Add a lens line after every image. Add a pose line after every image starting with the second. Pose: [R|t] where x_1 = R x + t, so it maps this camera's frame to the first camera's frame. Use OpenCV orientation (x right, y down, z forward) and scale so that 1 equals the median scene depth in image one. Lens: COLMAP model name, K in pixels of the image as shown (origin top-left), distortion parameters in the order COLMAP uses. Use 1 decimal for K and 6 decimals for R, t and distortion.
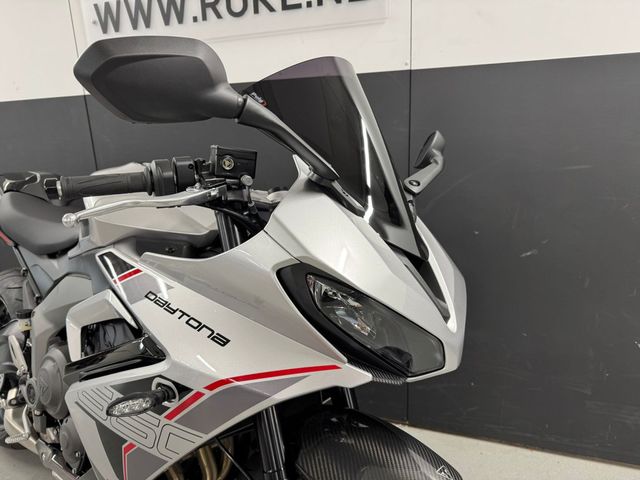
lens RADIAL K [[450.8, 0, 317.0], [0, 450.8, 242.1], [0, 0, 1]] dist [0.006353, -0.020666]
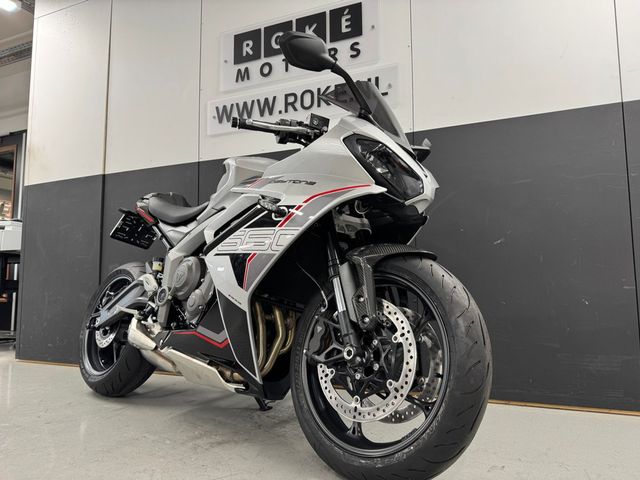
lens RADIAL K [[450.8, 0, 321.6], [0, 450.8, 238.6], [0, 0, 1]] dist [0.006353, -0.020666]
pose [[0.998255, 0.031066, -0.050213, -0.047062], [-0.047127, 0.931541, -0.360569, 0.897806], [0.035574, 0.362306, 0.931380, -0.600273]]
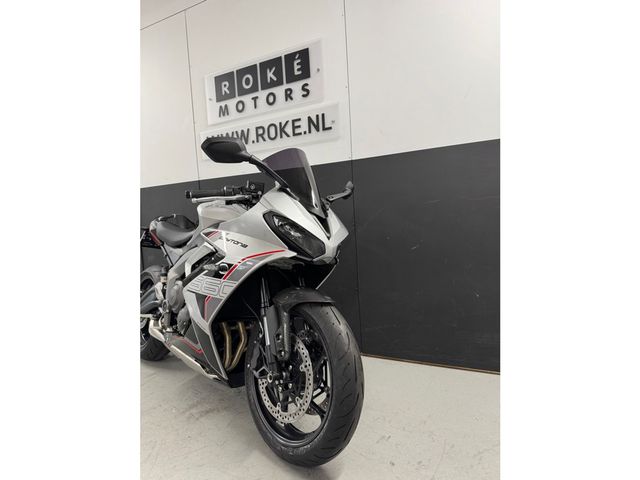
lens RADIAL K [[336.3, 0, 321.0], [0, 336.3, 241.8], [0, 0, 1]] dist [-0.012545, -0.000301]
pose [[0.995204, -0.007382, -0.097546, 0.331334], [-0.011064, 0.982257, -0.187212, 0.429872], [0.097198, 0.187394, 0.977464, -0.695585]]
